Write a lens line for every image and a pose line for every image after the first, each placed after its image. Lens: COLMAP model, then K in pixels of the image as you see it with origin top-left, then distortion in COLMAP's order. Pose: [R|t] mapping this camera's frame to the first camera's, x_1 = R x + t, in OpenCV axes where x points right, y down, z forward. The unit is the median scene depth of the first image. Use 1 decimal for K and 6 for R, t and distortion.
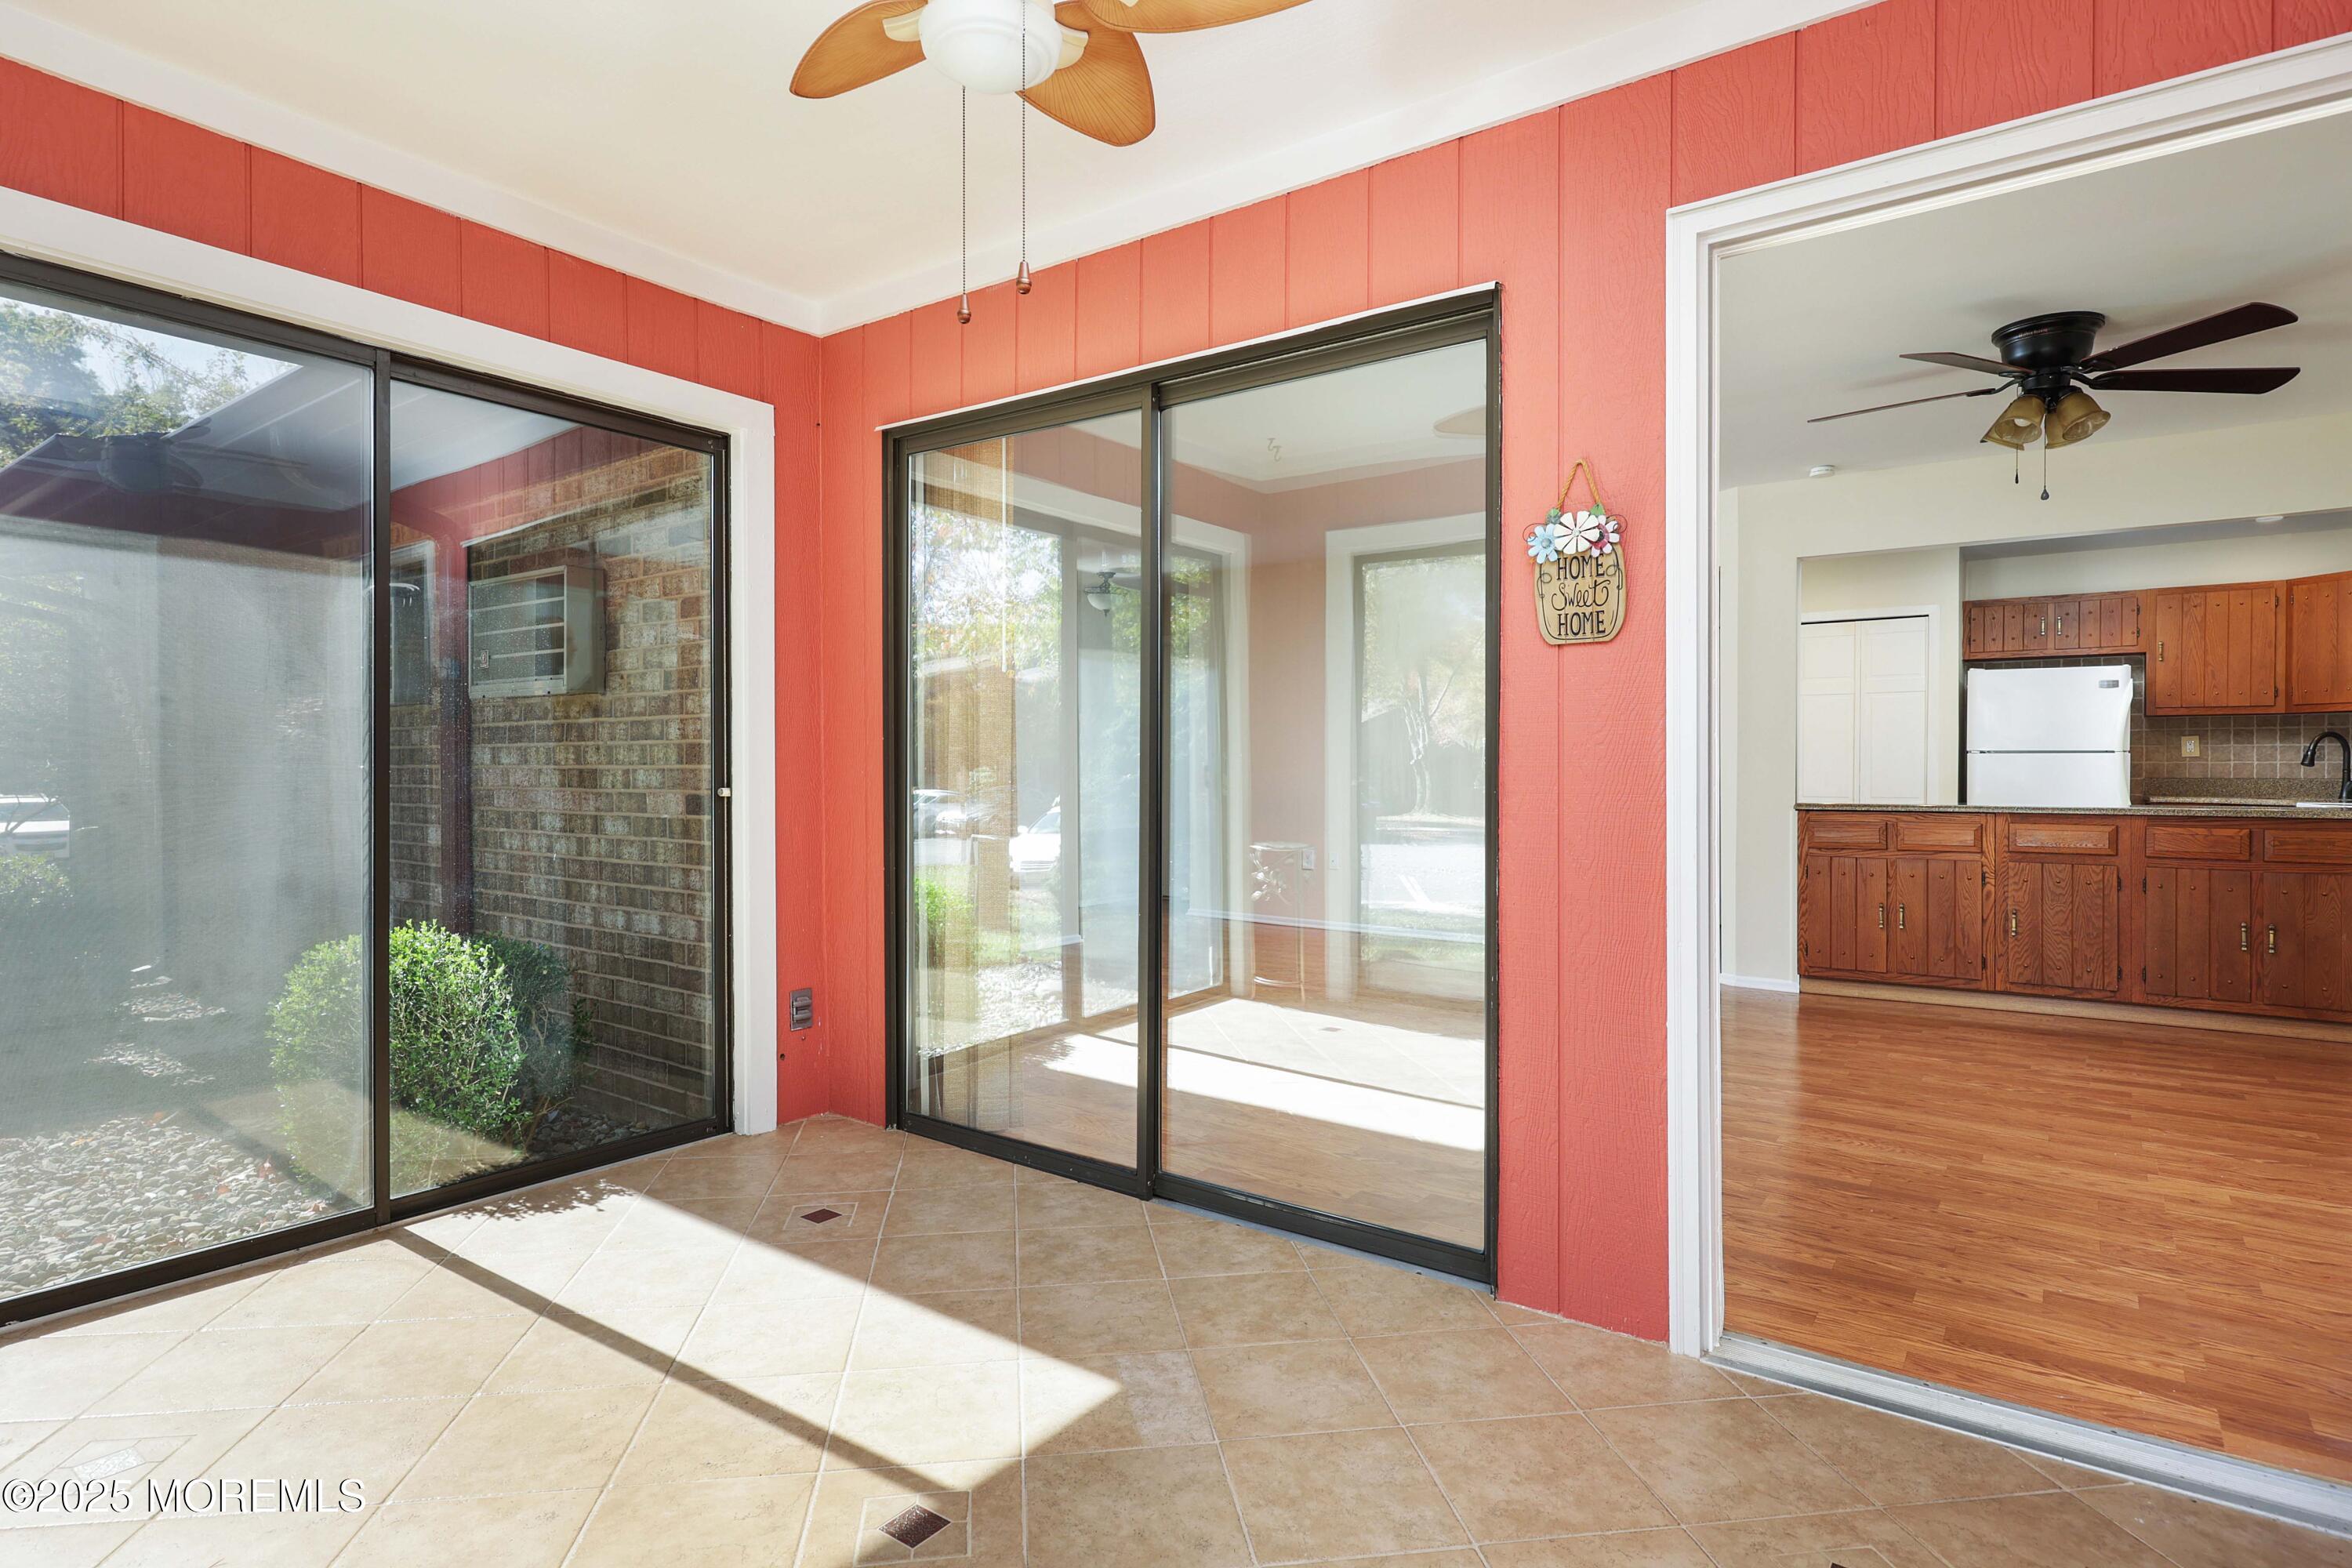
lens RADIAL K [[1186.8, 0, 1173.8], [0, 1186.8, 778.0], [0, 0, 1]] dist [0.013474, -0.003360]
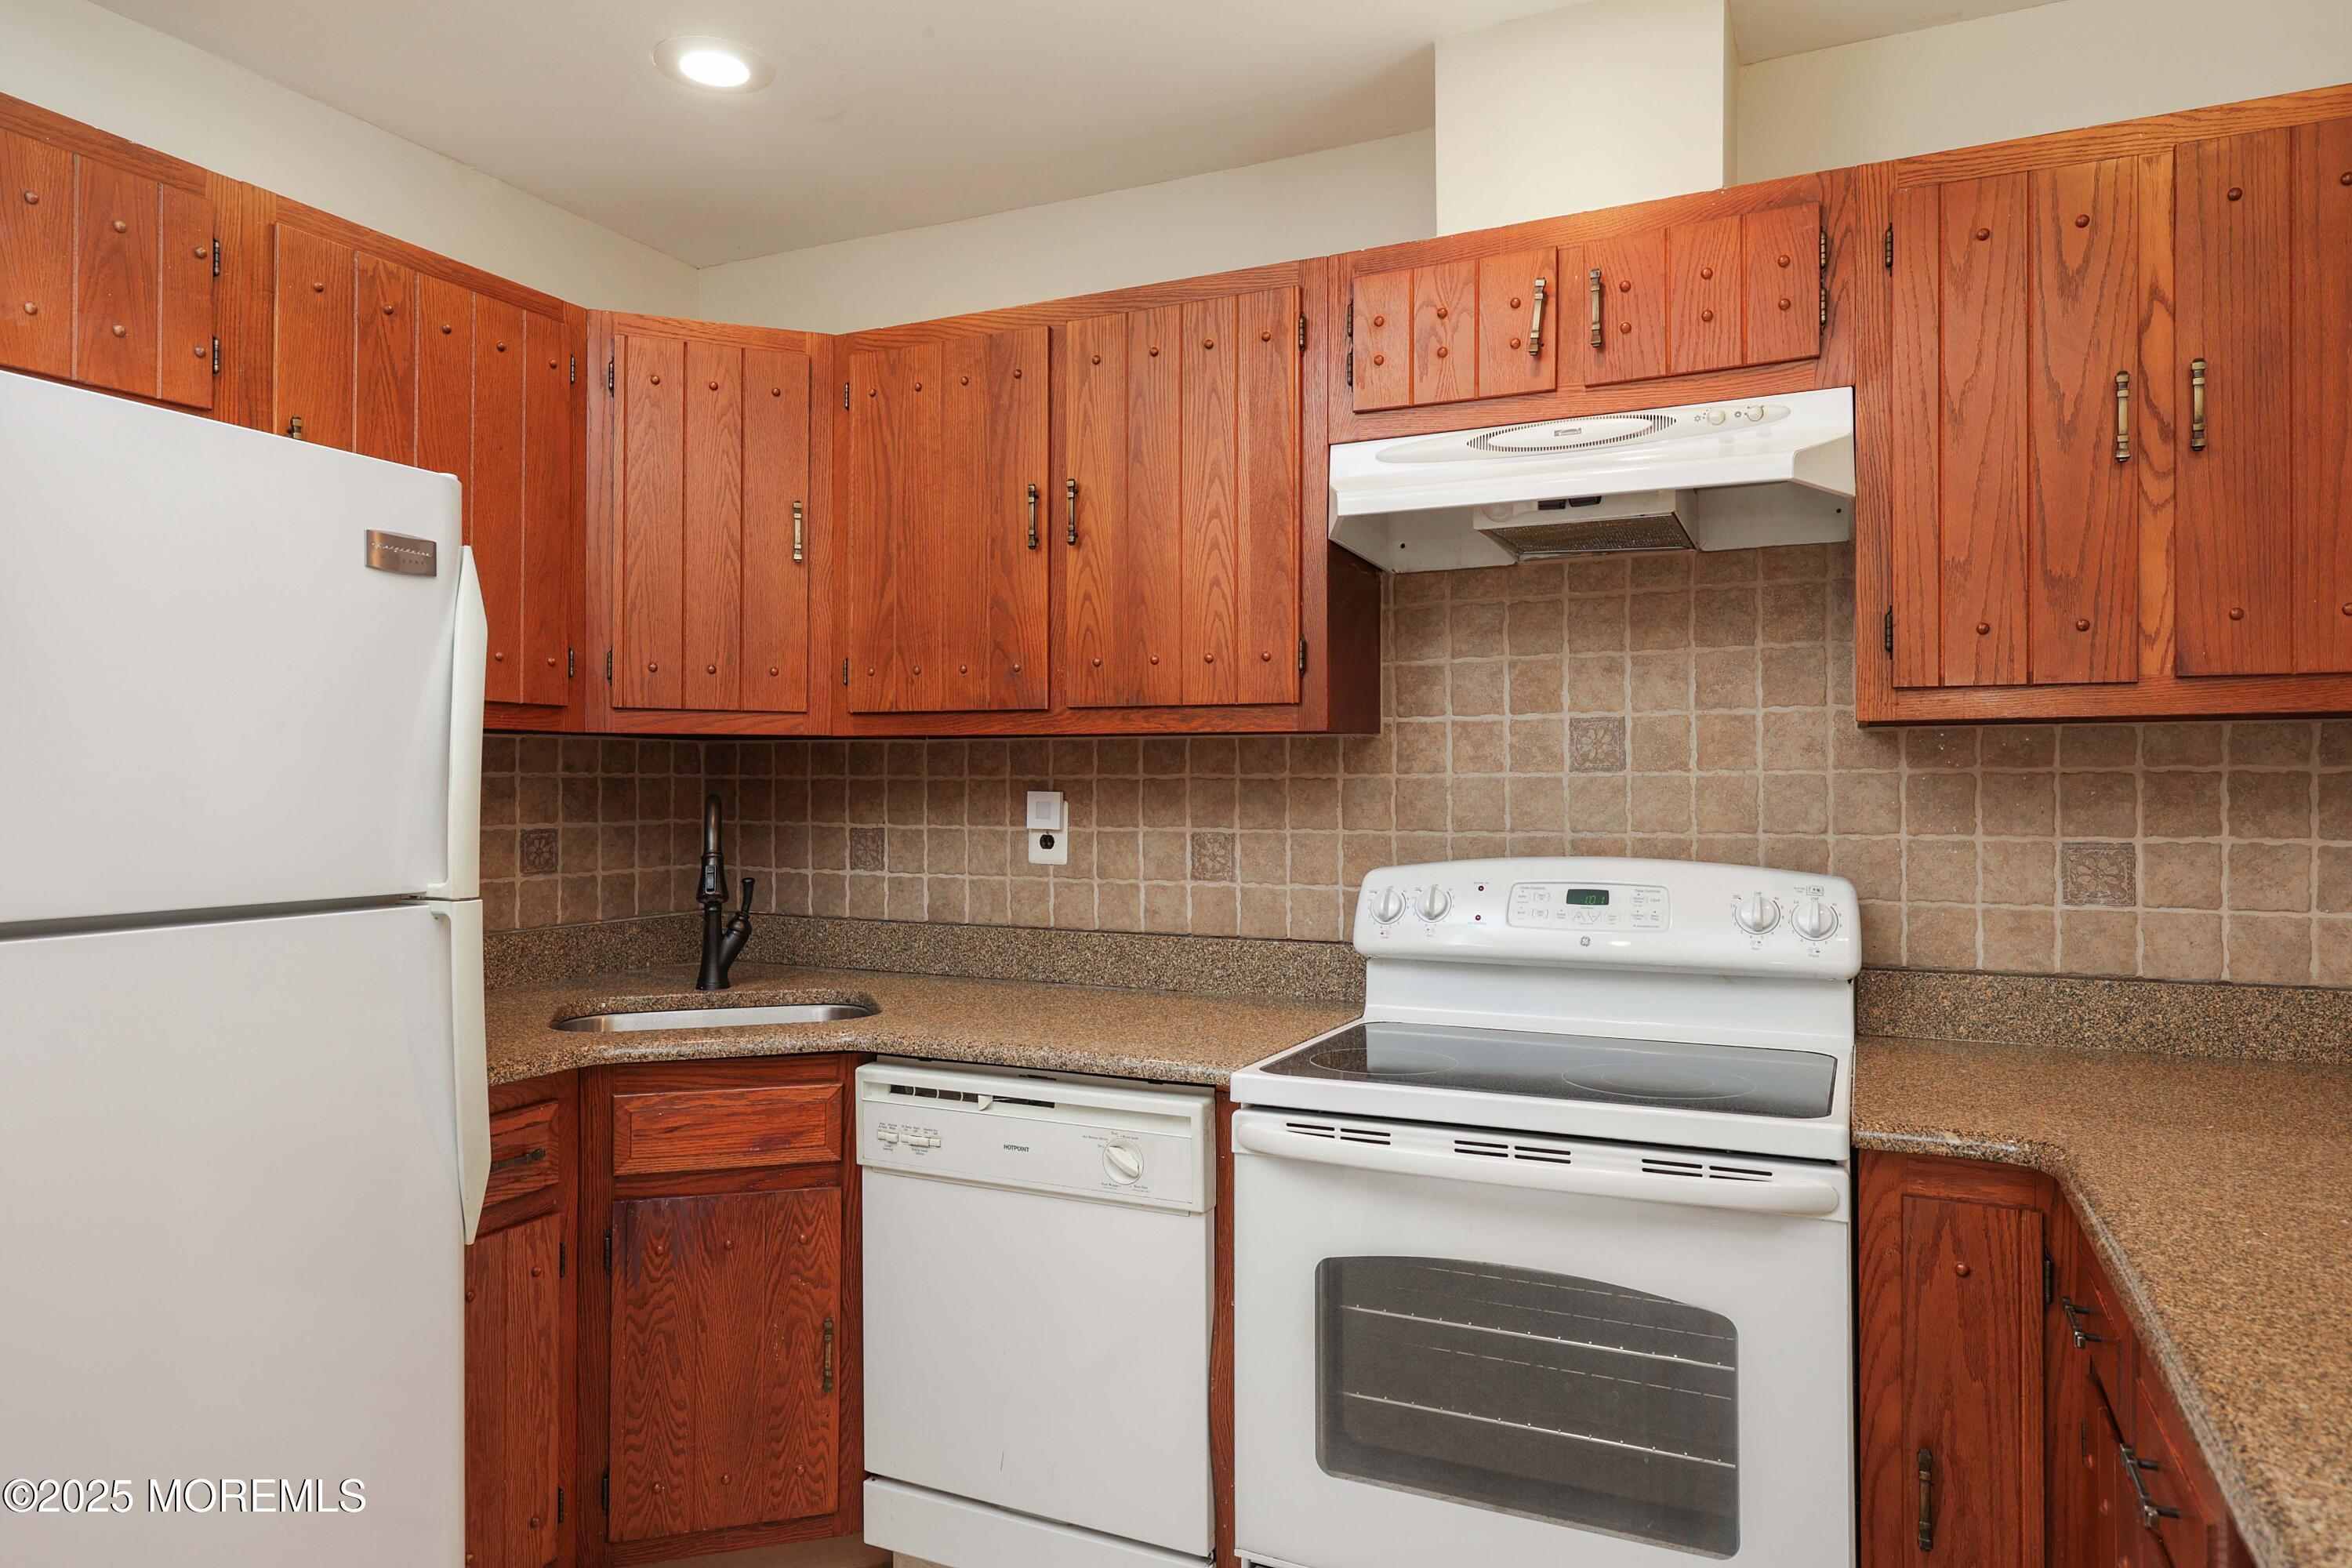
lens RADIAL K [[1443.4, 0, 1177.7], [0, 1443.4, 785.5], [0, 0, 1]] dist [0.005043, -0.003534]
pose [[-0.202556, -0.003374, 0.979265, 0.542313], [0.010119, 0.999933, 0.005538, -0.042397], [-0.979218, 0.011031, -0.202508, 0.954938]]
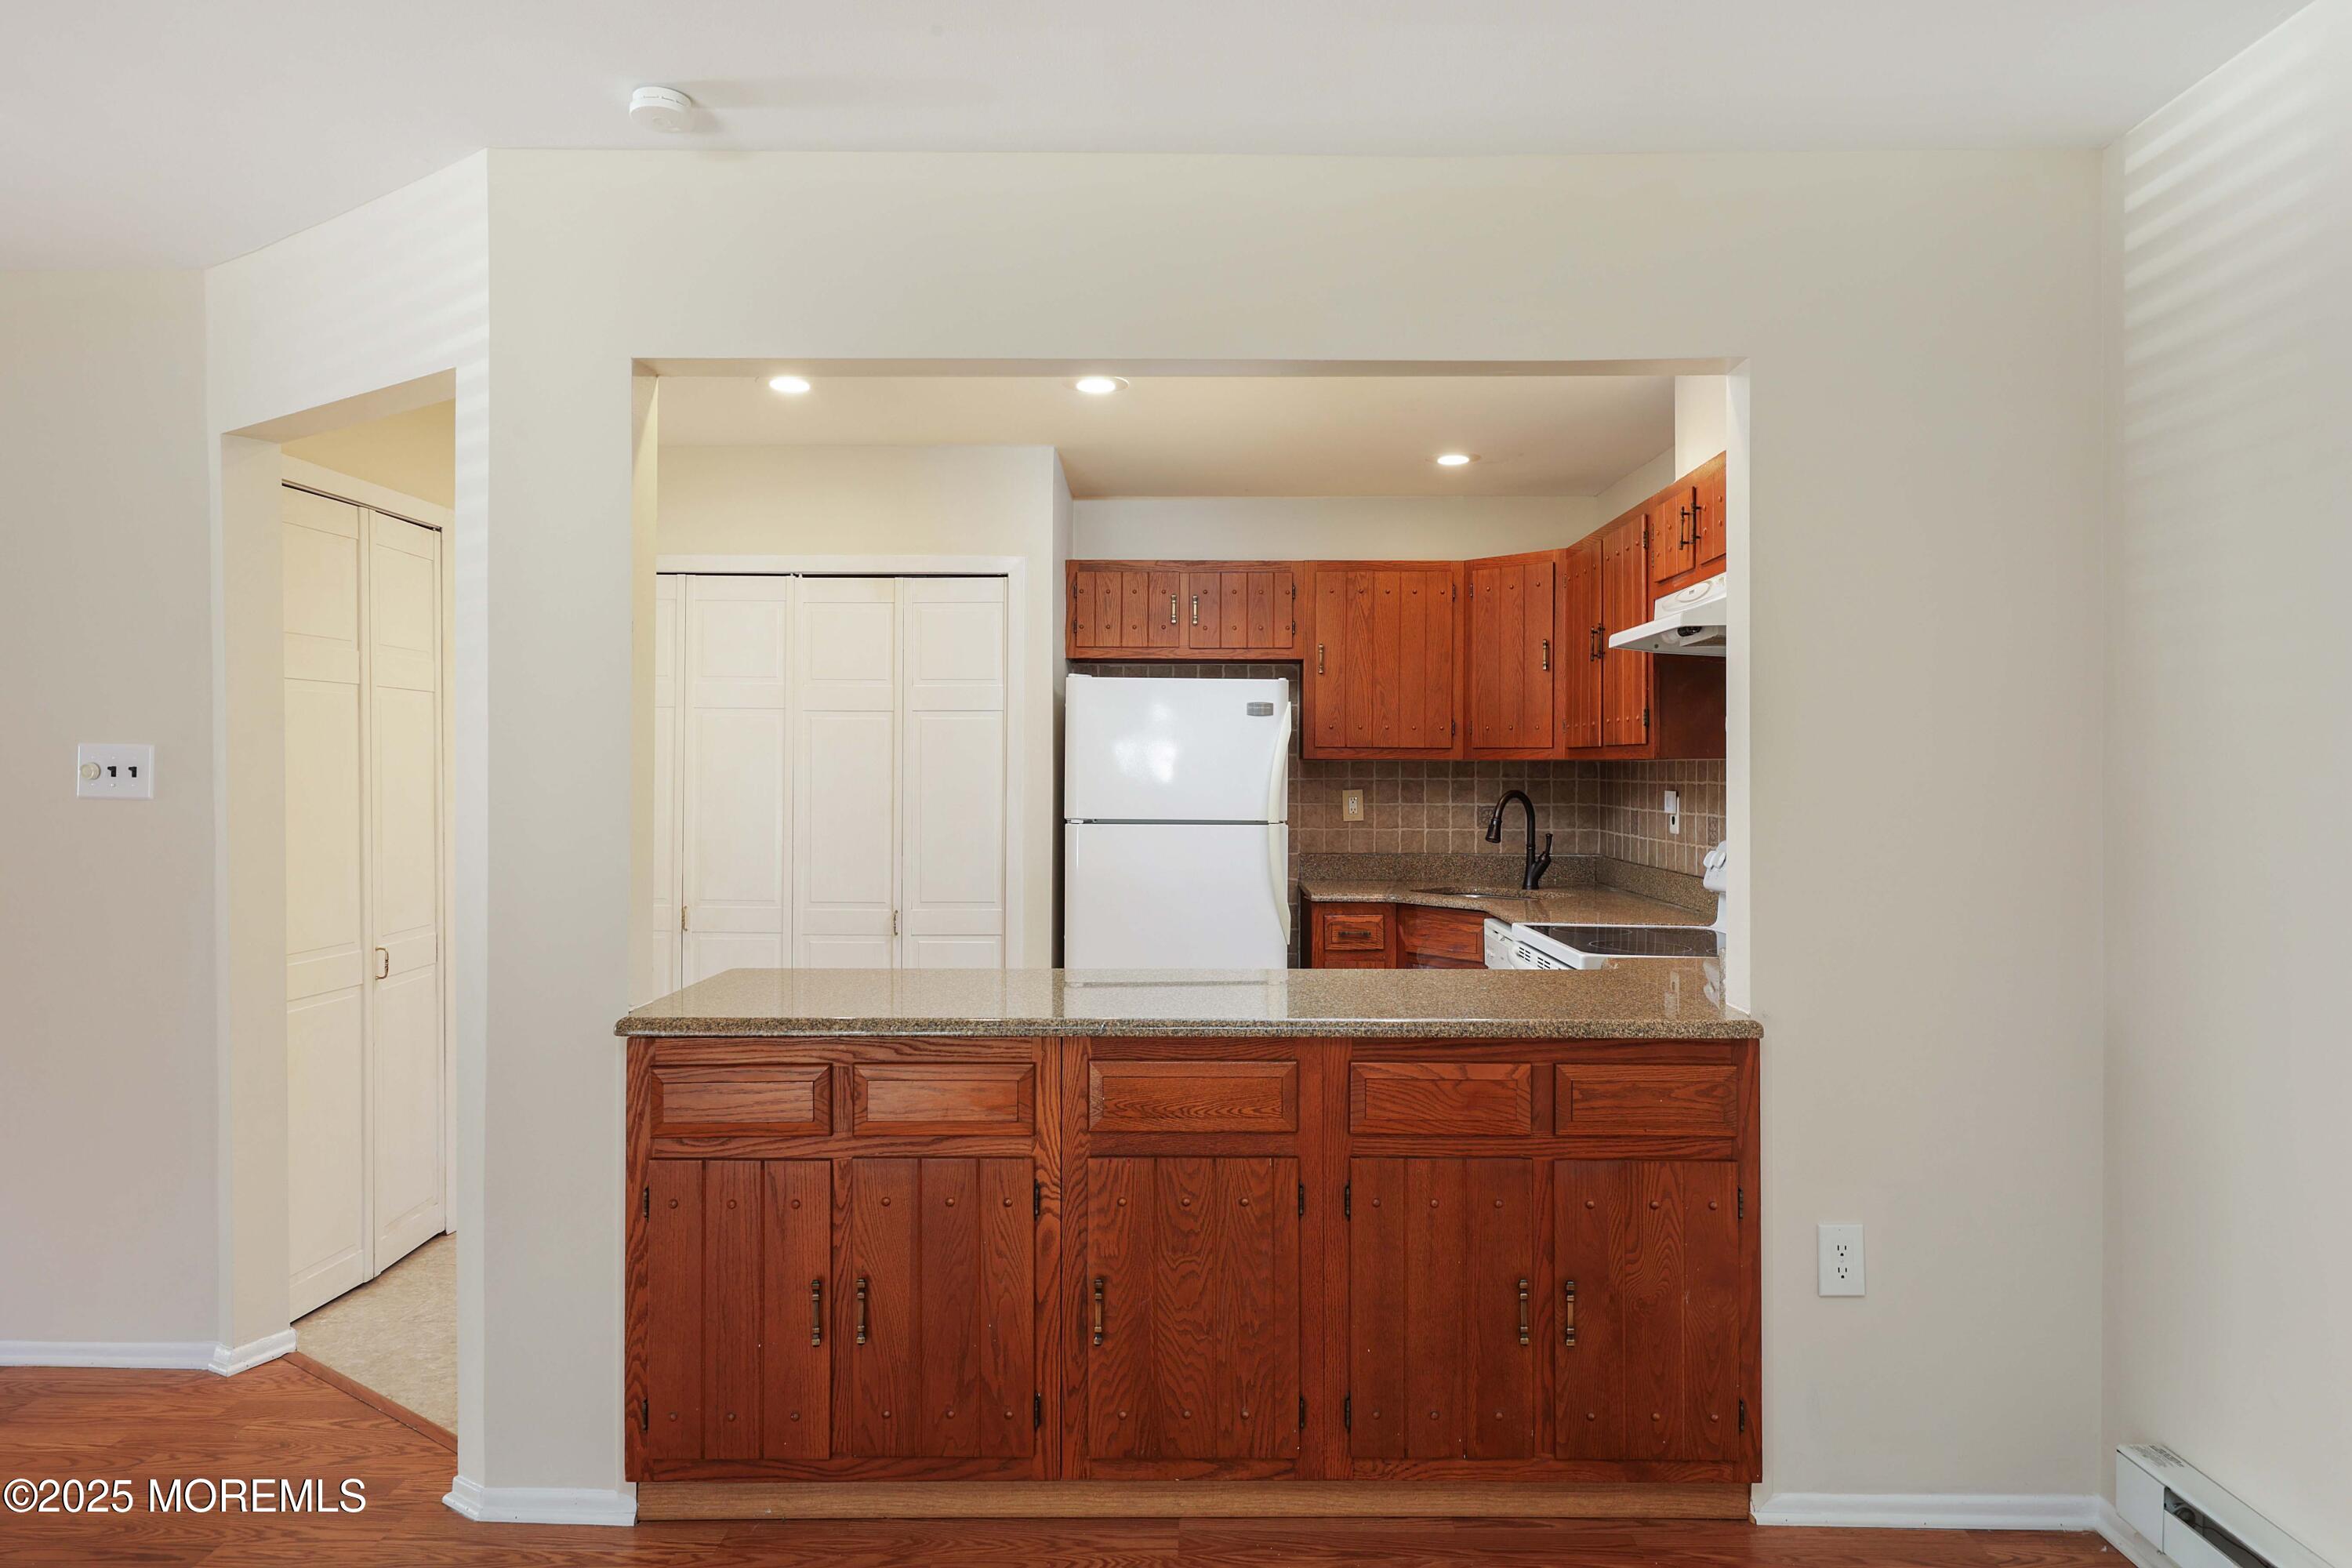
lens RADIAL K [[1405.6, 0, 1189.1], [0, 1405.6, 770.7], [0, 0, 1]] dist [-0.001197, 0.004470]
pose [[0.809009, 0.001446, 0.587794, 0.353075], [0.003286, 0.999970, -0.006983, -0.044677], [-0.587787, 0.007581, 0.808980, 0.469342]]
